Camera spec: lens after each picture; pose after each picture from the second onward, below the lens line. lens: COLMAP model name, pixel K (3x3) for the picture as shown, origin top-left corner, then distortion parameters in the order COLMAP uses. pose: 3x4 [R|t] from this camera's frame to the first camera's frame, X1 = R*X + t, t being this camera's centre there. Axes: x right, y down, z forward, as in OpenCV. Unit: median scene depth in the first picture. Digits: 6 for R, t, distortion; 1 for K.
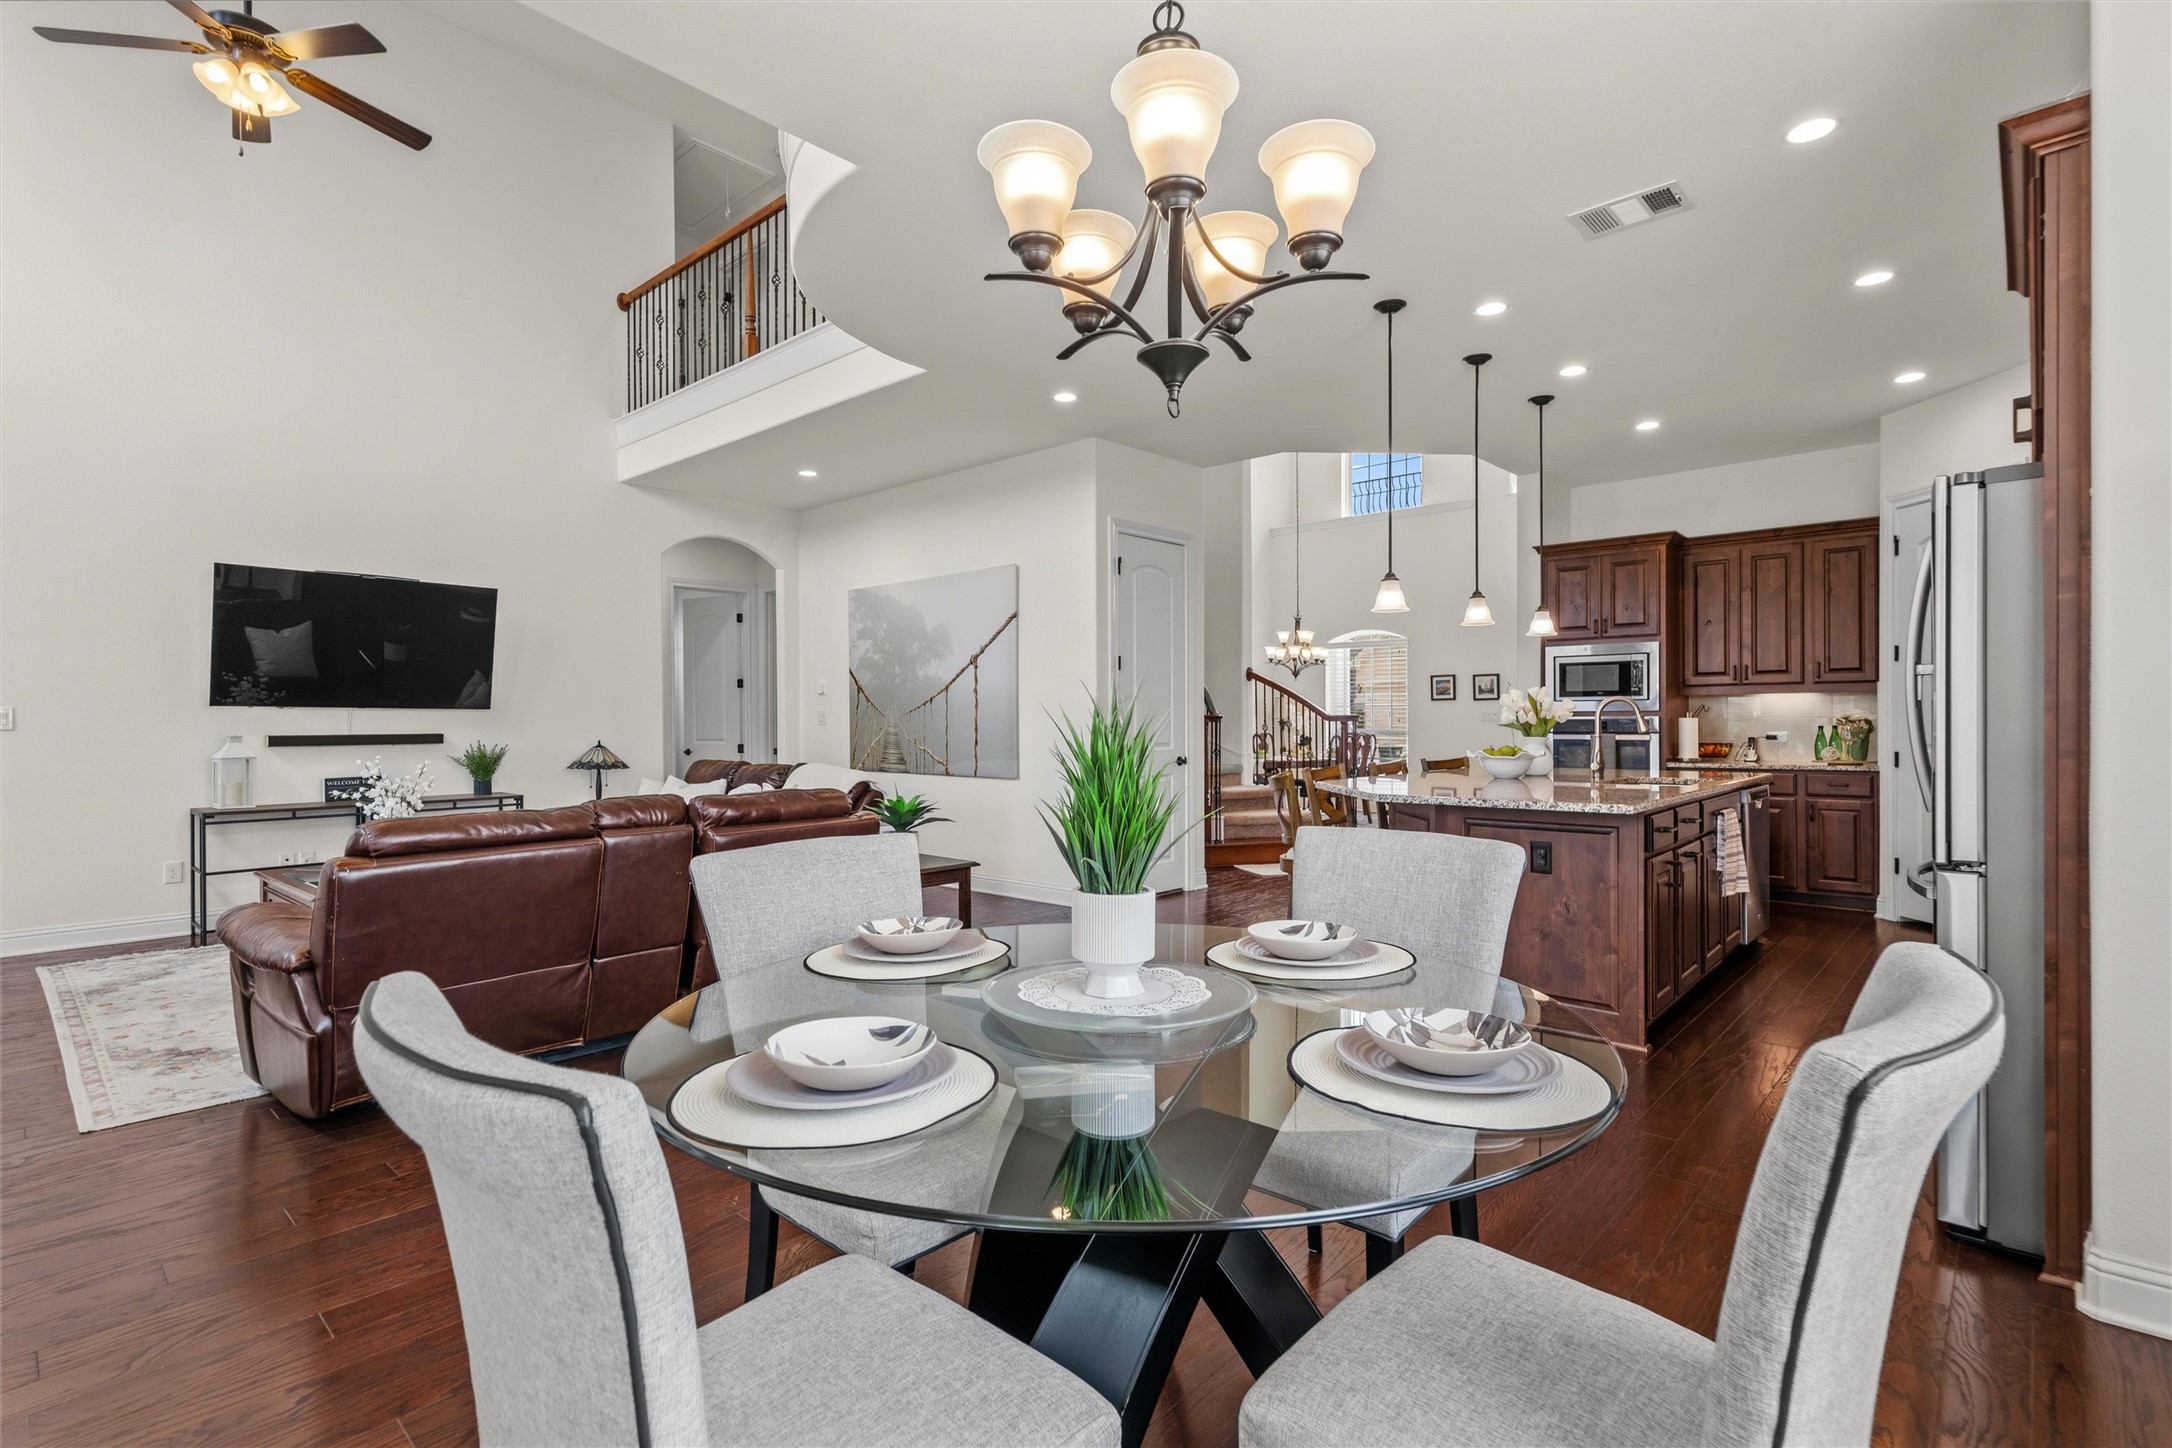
lens RADIAL K [[1033.3, 0, 1098.9], [0, 1033.3, 724.4], [0, 0, 1]] dist [0.006808, -0.000946]
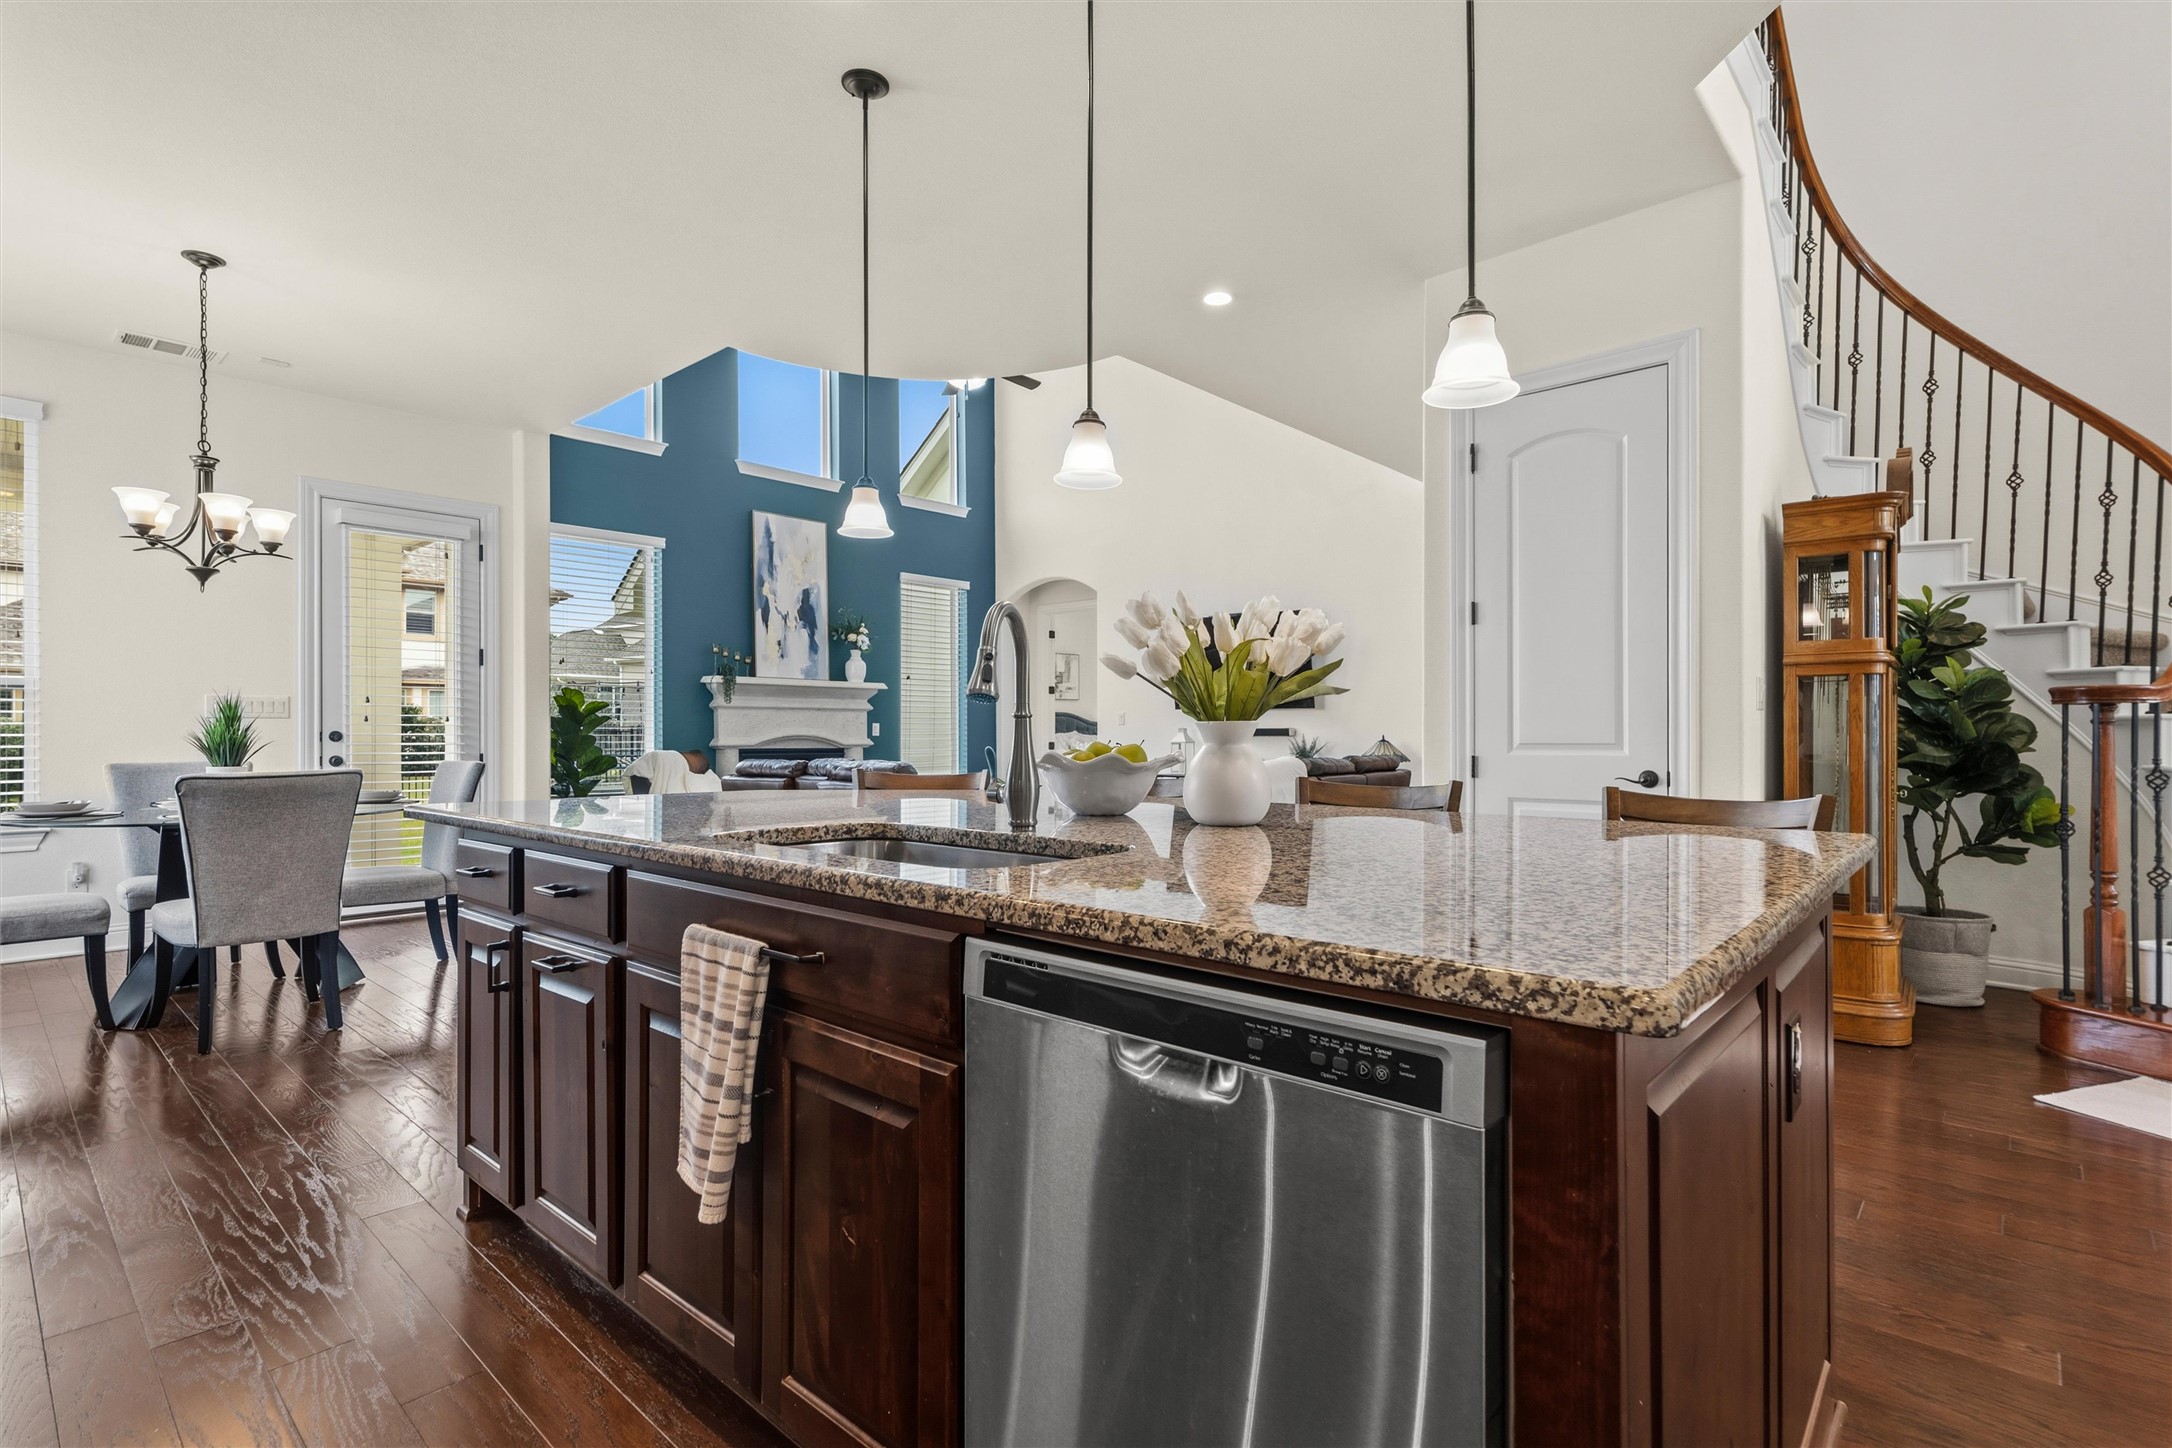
lens RADIAL K [[1033.3, 0, 1098.9], [0, 1033.3, 724.4], [0, 0, 1]] dist [0.006808, -0.000946]
pose [[-0.005606, -0.006029, -0.999966, 0.619388], [-0.005107, 0.999969, -0.006000, 0.013085], [0.999971, 0.005073, -0.005636, 0.737944]]
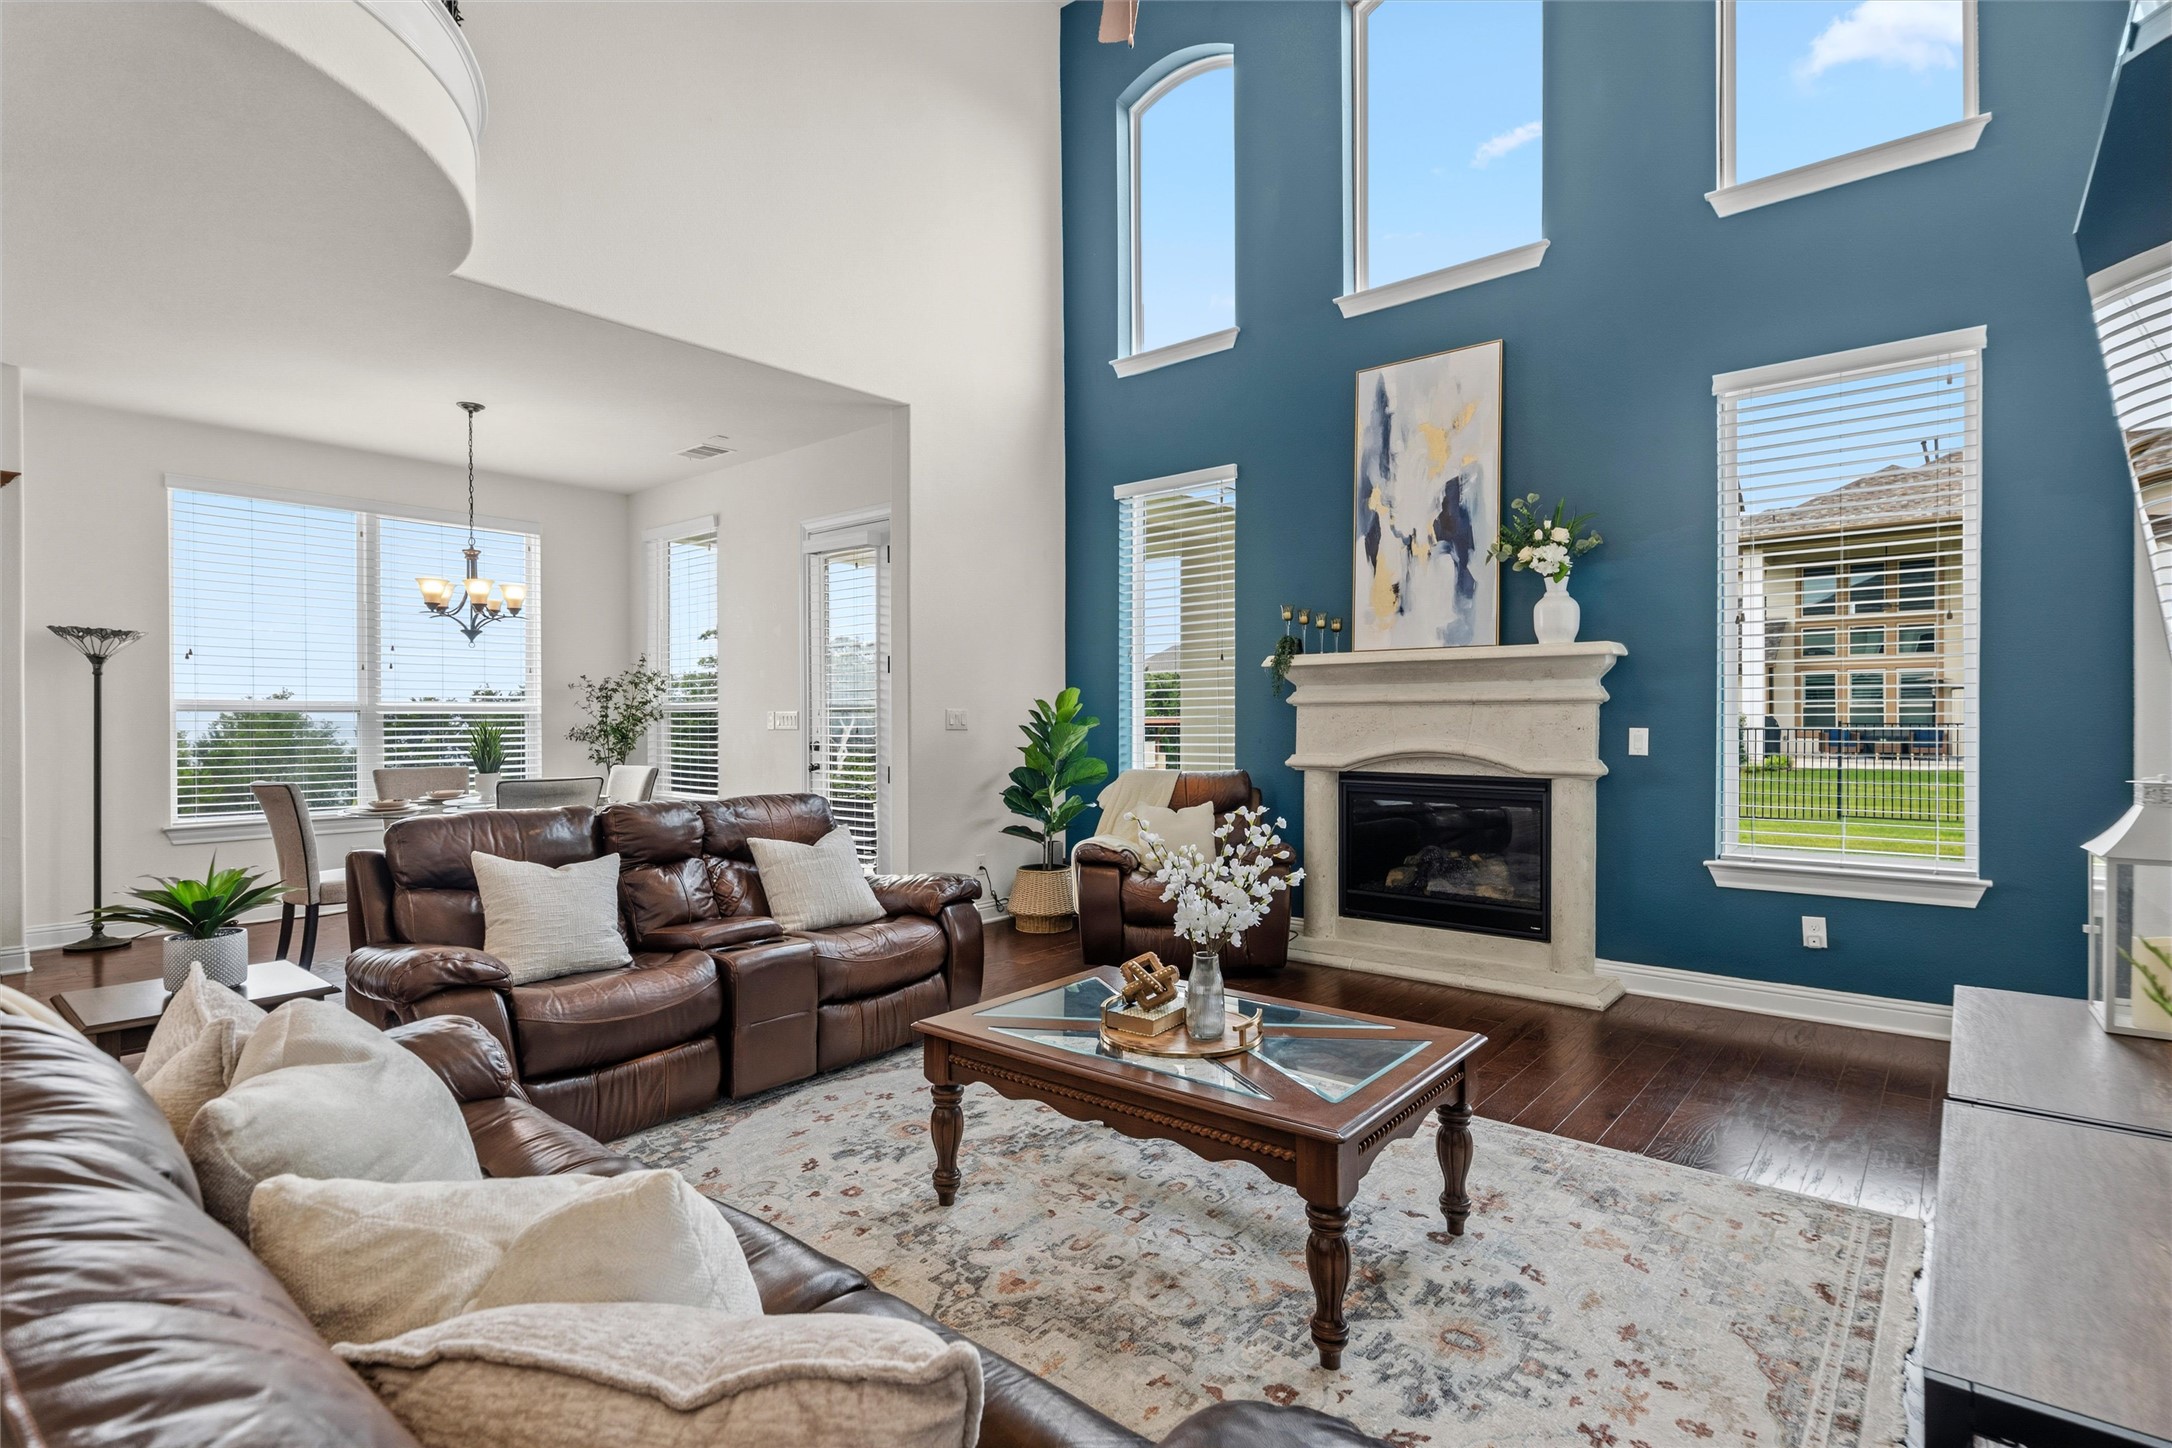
lens RADIAL K [[1053.6, 0, 1086.0], [0, 1053.6, 724.0], [0, 0, 1]] dist [0.009362, 0.000390]
pose [[-0.999071, 0.009294, -0.042084, -0.423598], [0.008760, 0.999879, 0.012847, -0.009374], [0.042198, 0.012467, -0.999031, 1.074734]]
